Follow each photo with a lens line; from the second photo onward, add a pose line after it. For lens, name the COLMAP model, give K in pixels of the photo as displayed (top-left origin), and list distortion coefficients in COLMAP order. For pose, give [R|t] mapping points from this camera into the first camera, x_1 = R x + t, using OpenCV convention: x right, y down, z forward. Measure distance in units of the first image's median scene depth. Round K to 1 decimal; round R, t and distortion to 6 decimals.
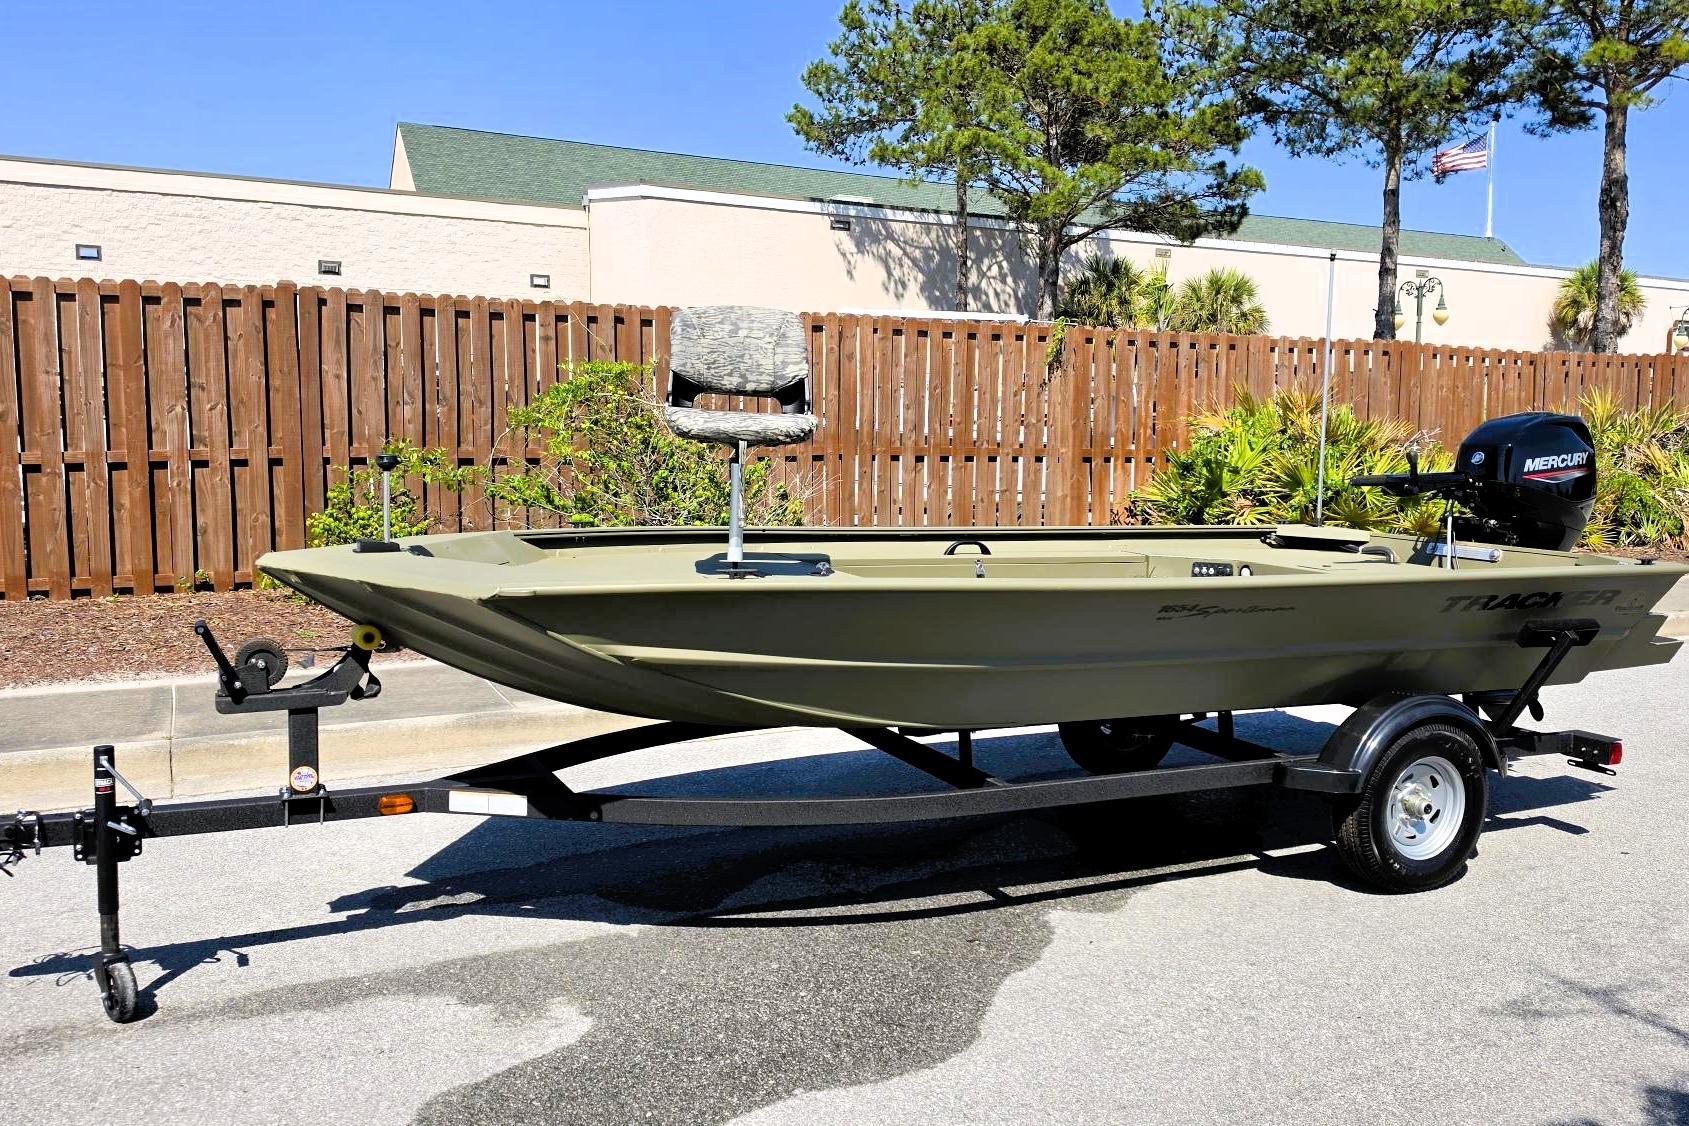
lens RADIAL K [[1376.5, 0, 857.4], [0, 1376.5, 564.5], [0, 0, 1]] dist [0.101651, -0.154426]
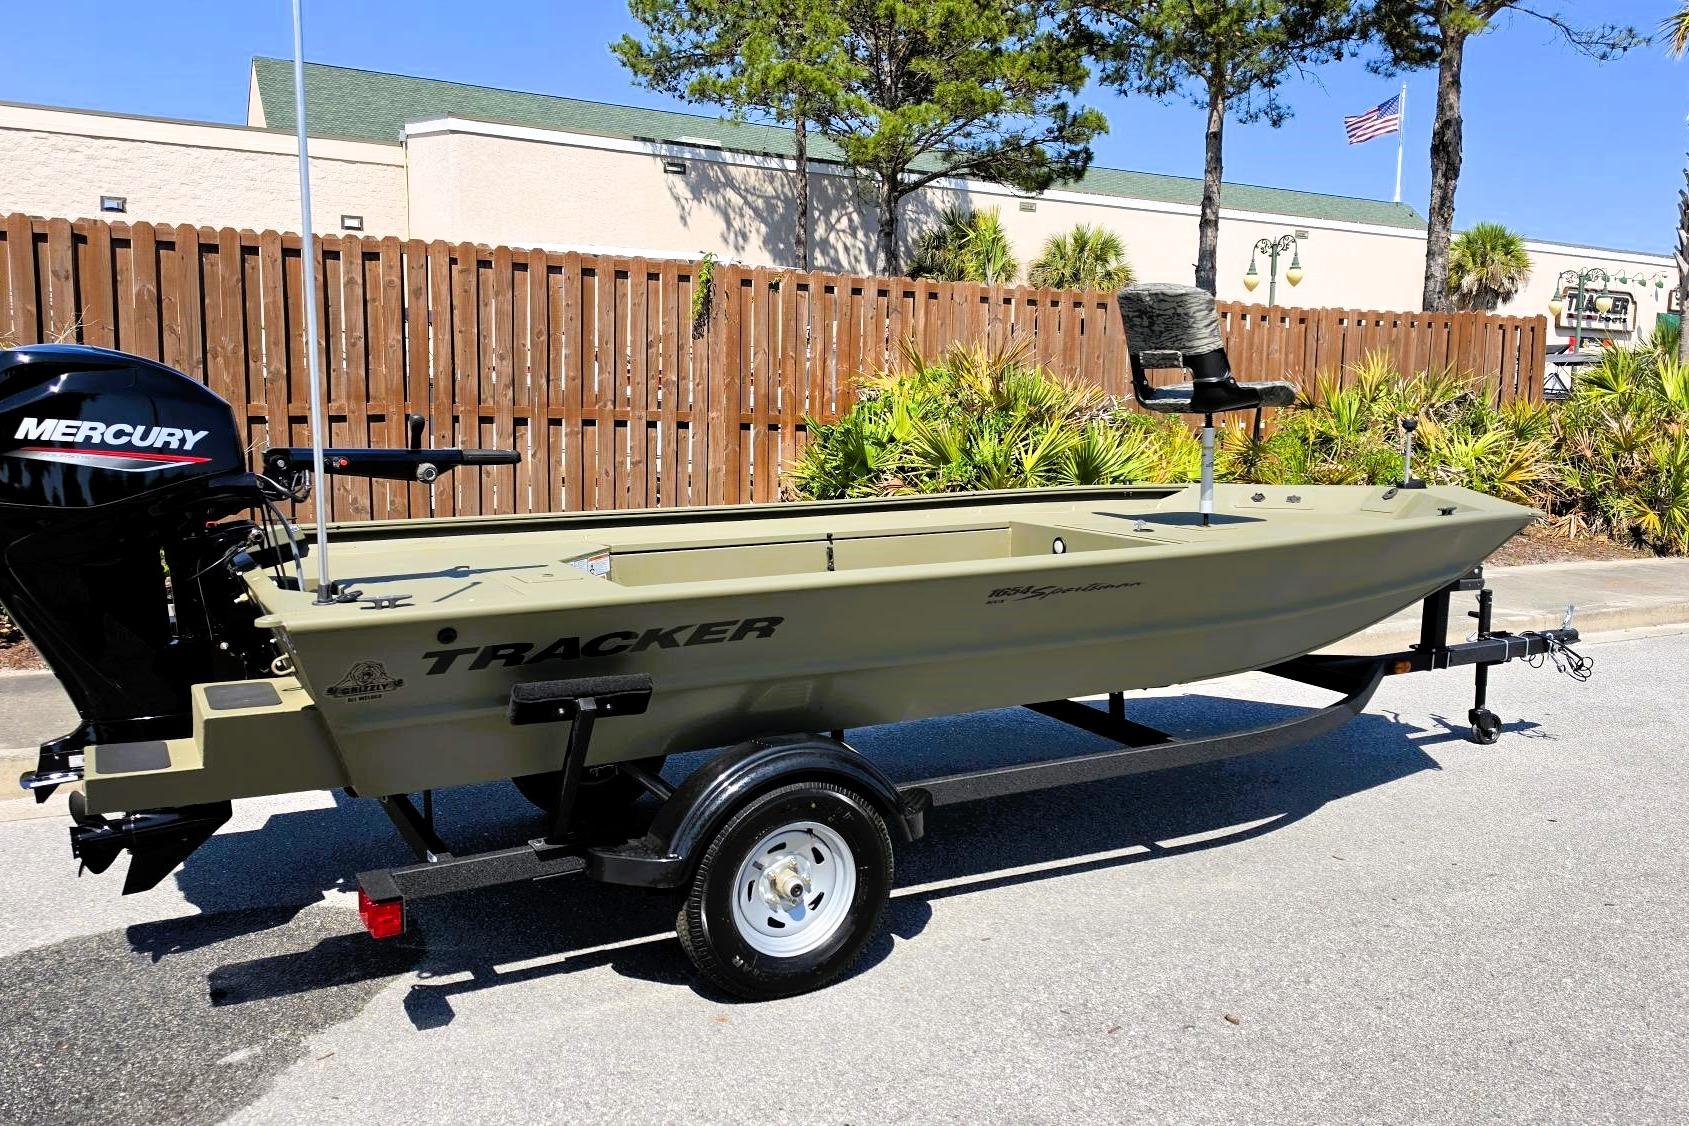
lens RADIAL K [[1376.5, 0, 836.1], [0, 1376.5, 574.4], [0, 0, 1]] dist [0.101651, -0.154426]
pose [[0.999444, 0.008485, 0.032241, 0.199924], [-0.009575, 0.999382, 0.033813, -0.015175], [-0.031934, -0.034103, 0.998908, 0.163552]]
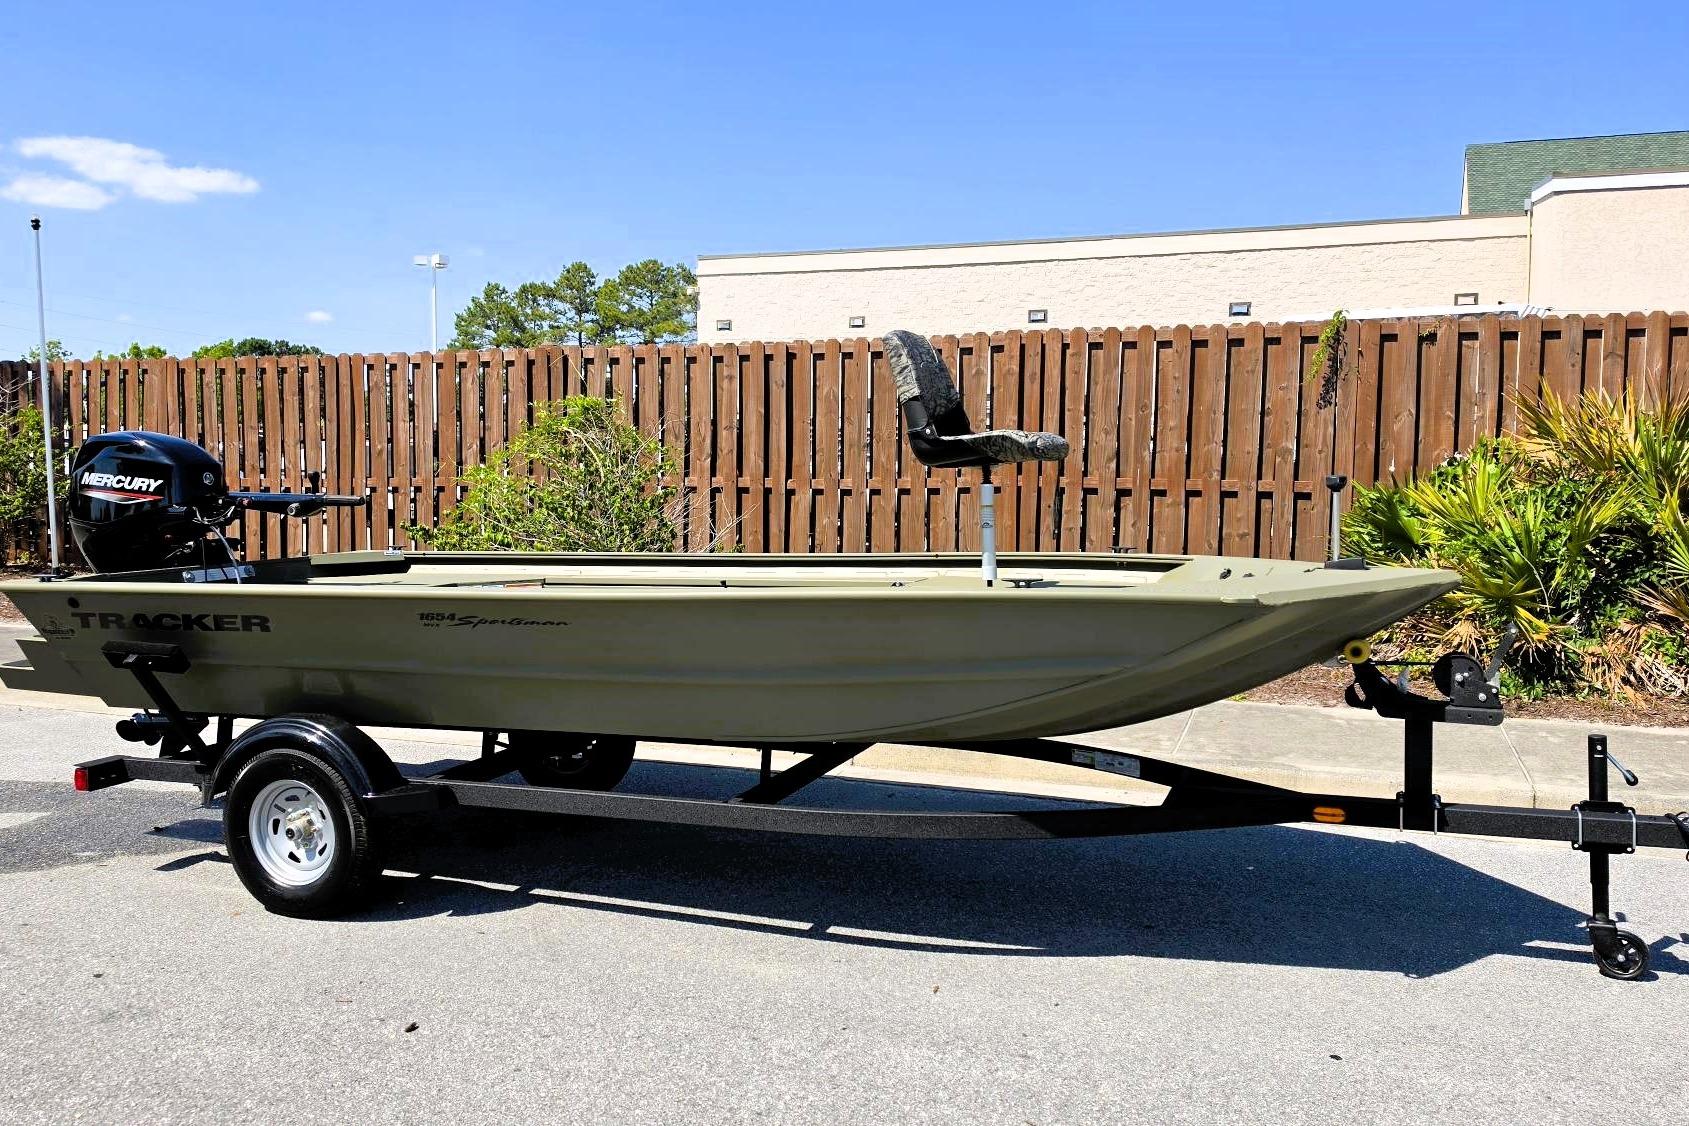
lens RADIAL K [[1376.5, 0, 827.9], [0, 1376.5, 563.8], [0, 0, 1]] dist [0.101651, -0.154426]
pose [[0.667396, 0.050637, -0.742979, 0.537623], [-0.072124, 0.997391, 0.003190, -0.022236], [0.741202, 0.051457, 0.669307, 0.289872]]
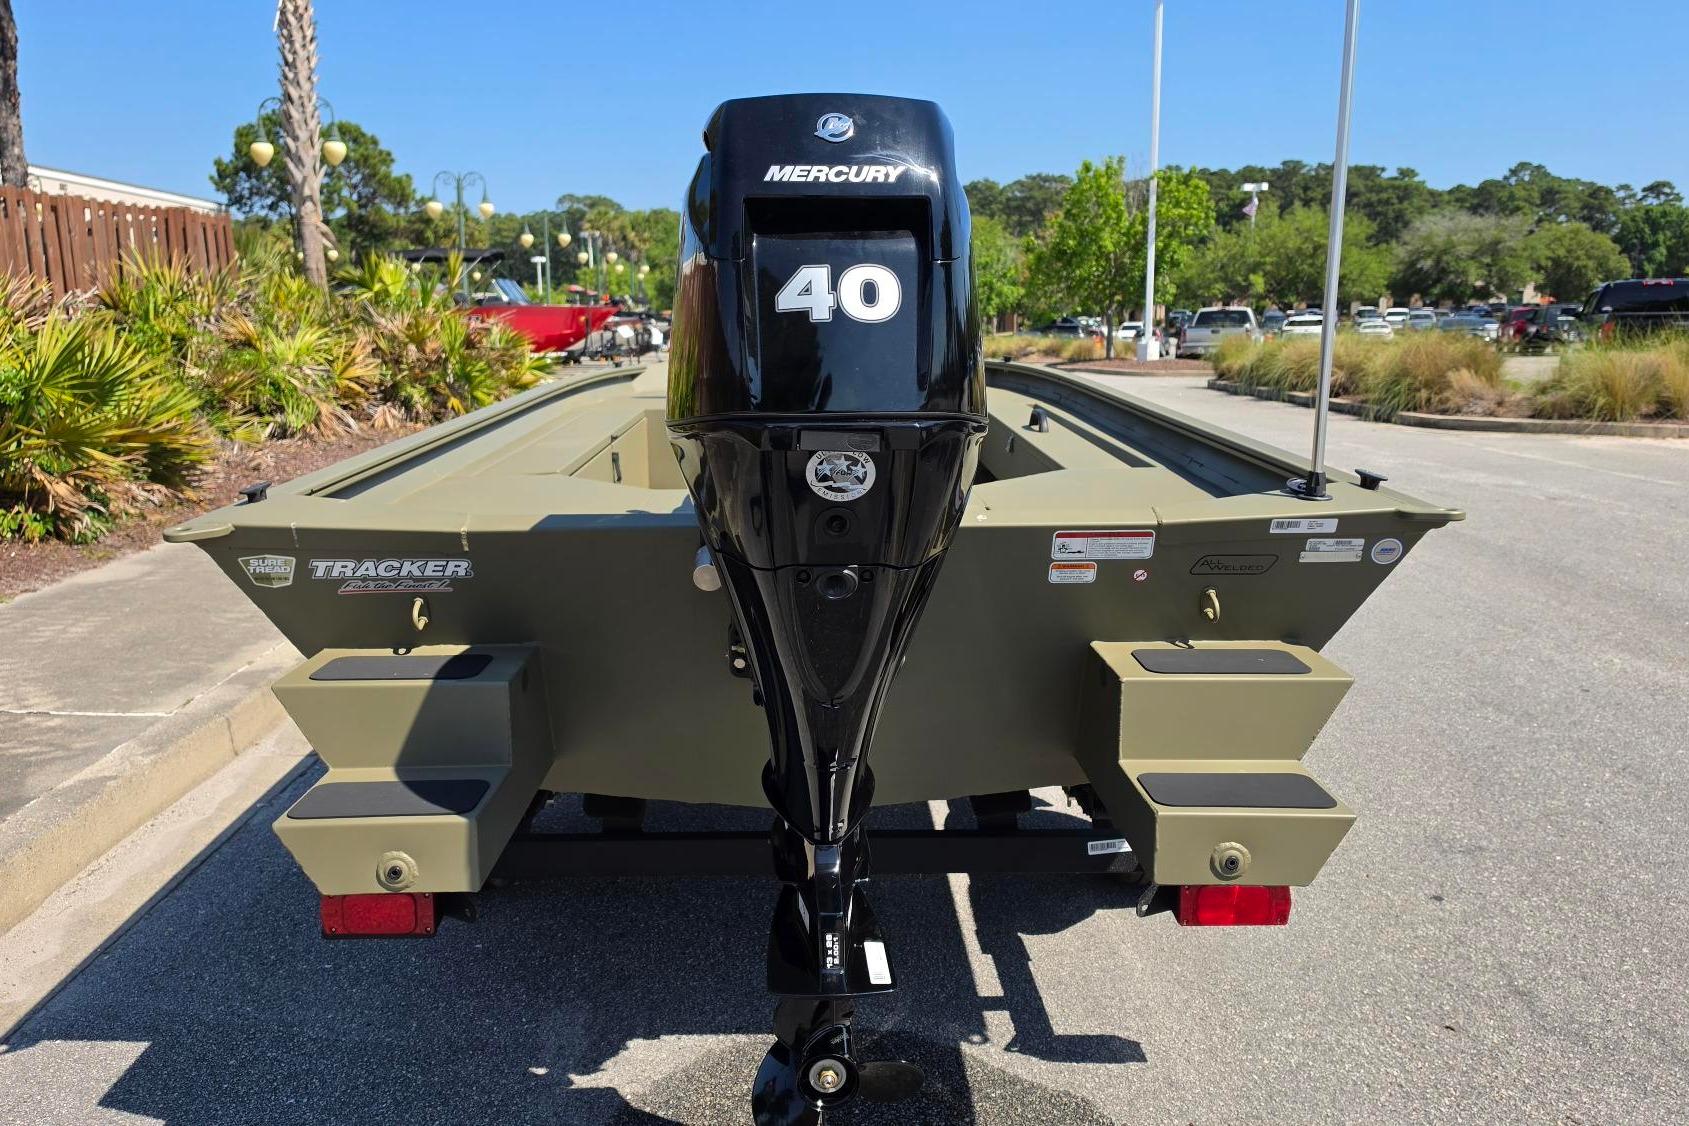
lens RADIAL K [[1376.5, 0, 828.2], [0, 1376.5, 585.2], [0, 0, 1]] dist [0.101651, -0.154426]
pose [[0.432568, -0.183070, 0.882820, -0.043720], [0.101342, 0.982836, 0.154154, -0.023259], [-0.895888, 0.022784, 0.443696, 0.365669]]
